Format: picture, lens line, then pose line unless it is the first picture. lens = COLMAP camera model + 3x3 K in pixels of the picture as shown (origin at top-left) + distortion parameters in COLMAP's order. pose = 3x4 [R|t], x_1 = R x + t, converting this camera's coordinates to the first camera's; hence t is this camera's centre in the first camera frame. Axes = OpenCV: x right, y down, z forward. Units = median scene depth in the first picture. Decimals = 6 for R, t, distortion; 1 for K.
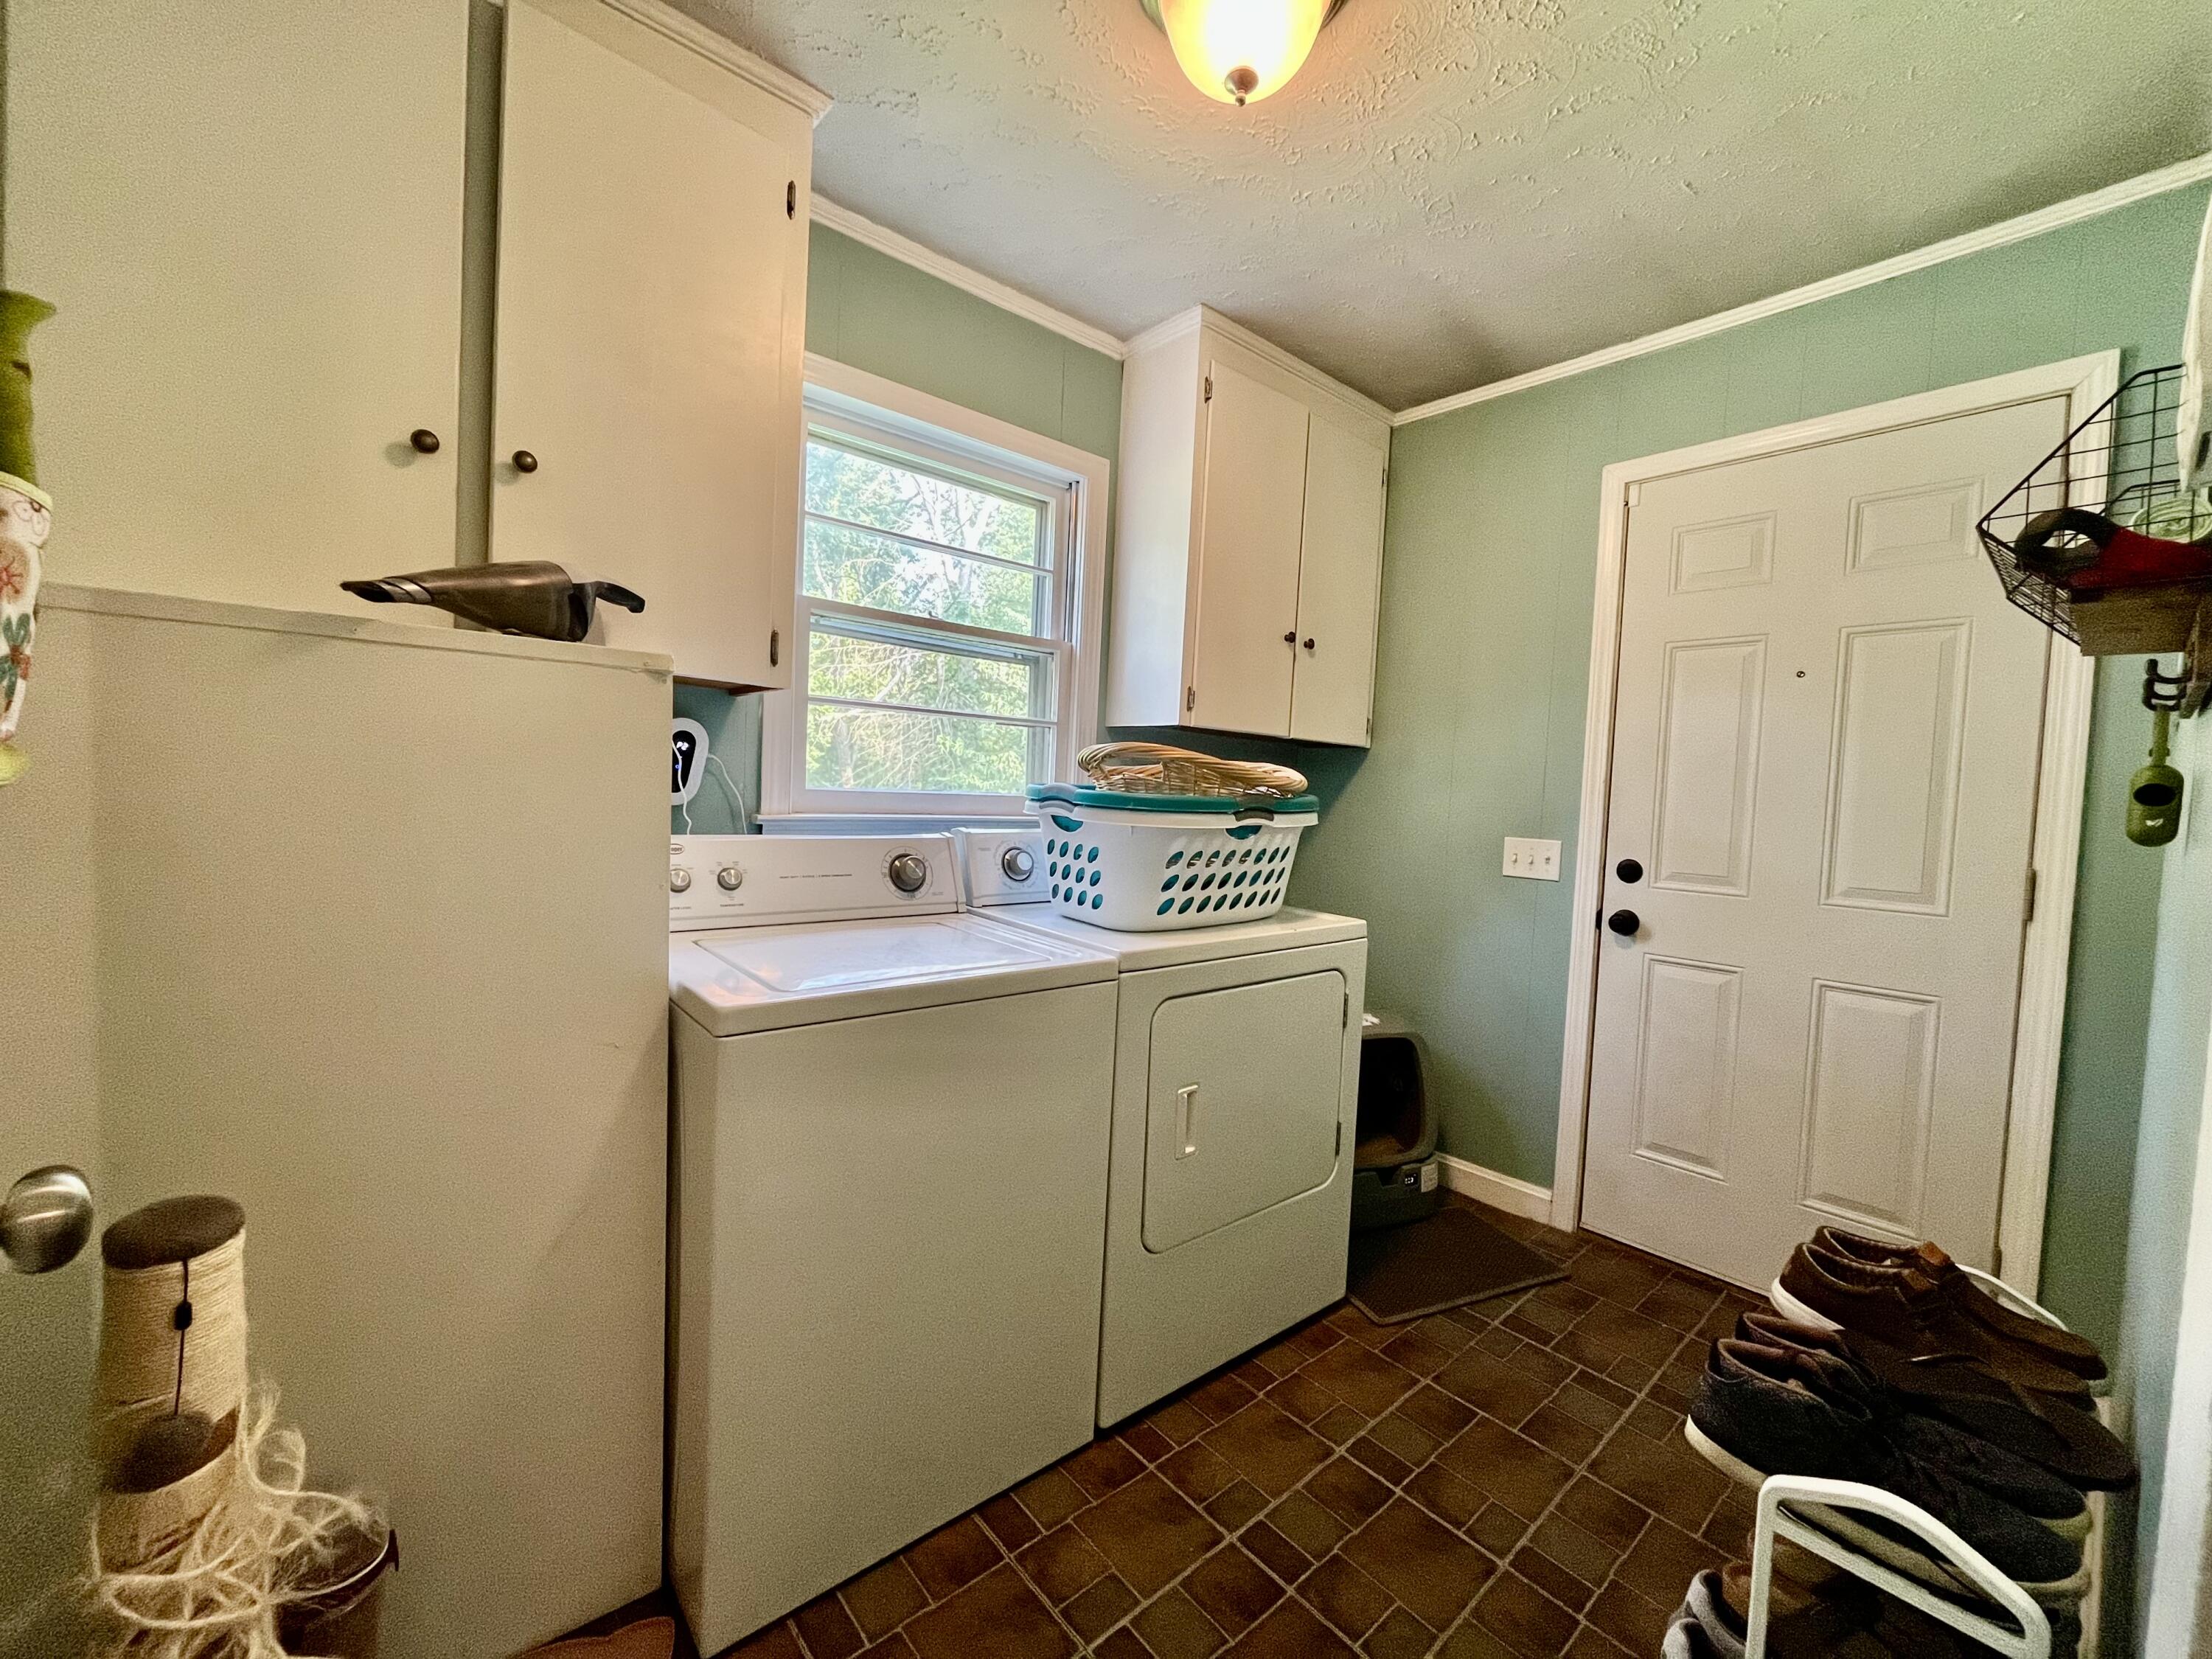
lens RADIAL K [[897.0, 0, 1102.1], [0, 897.0, 828.9], [0, 0, 1]] dist [-0.004119, -0.000382]
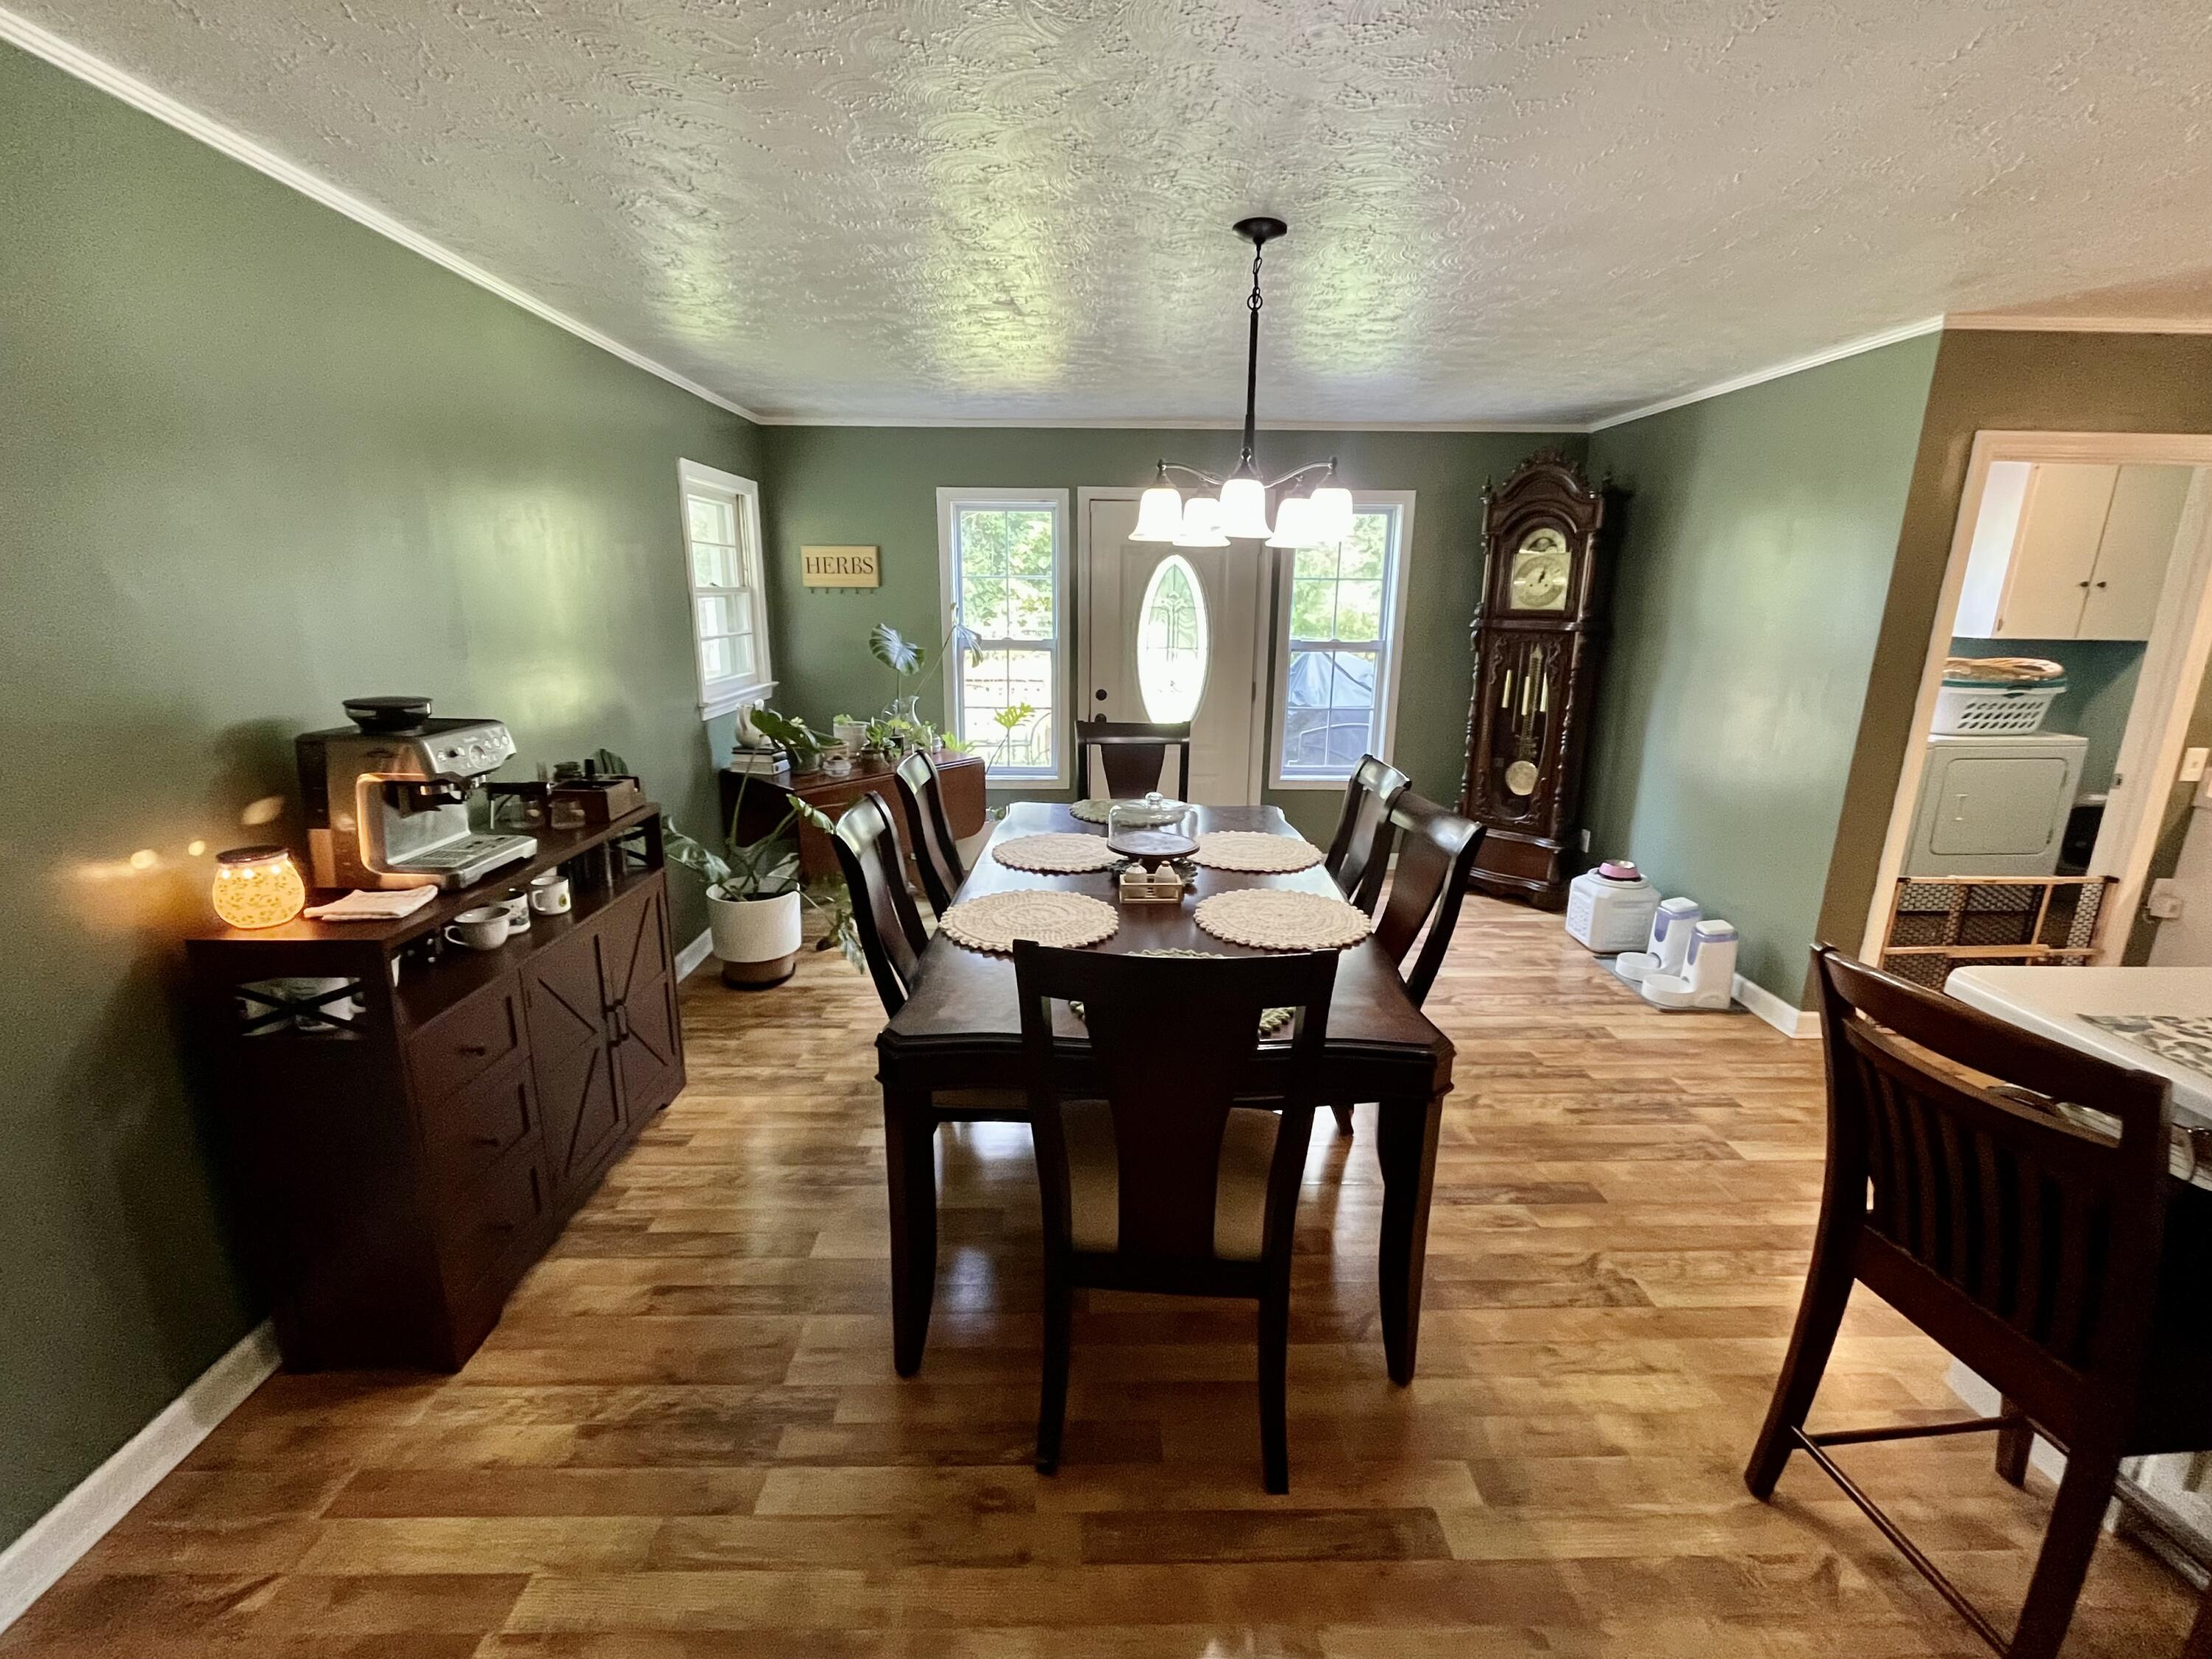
lens RADIAL K [[897.0, 0, 1118.1], [0, 897.0, 832.2], [0, 0, 1]] dist [-0.004119, -0.000382]
pose [[0.764273, 0.113936, -0.634748, -0.102601], [-0.002001, 0.984684, 0.174339, -0.043982], [0.644889, -0.131973, 0.752795, -2.178279]]
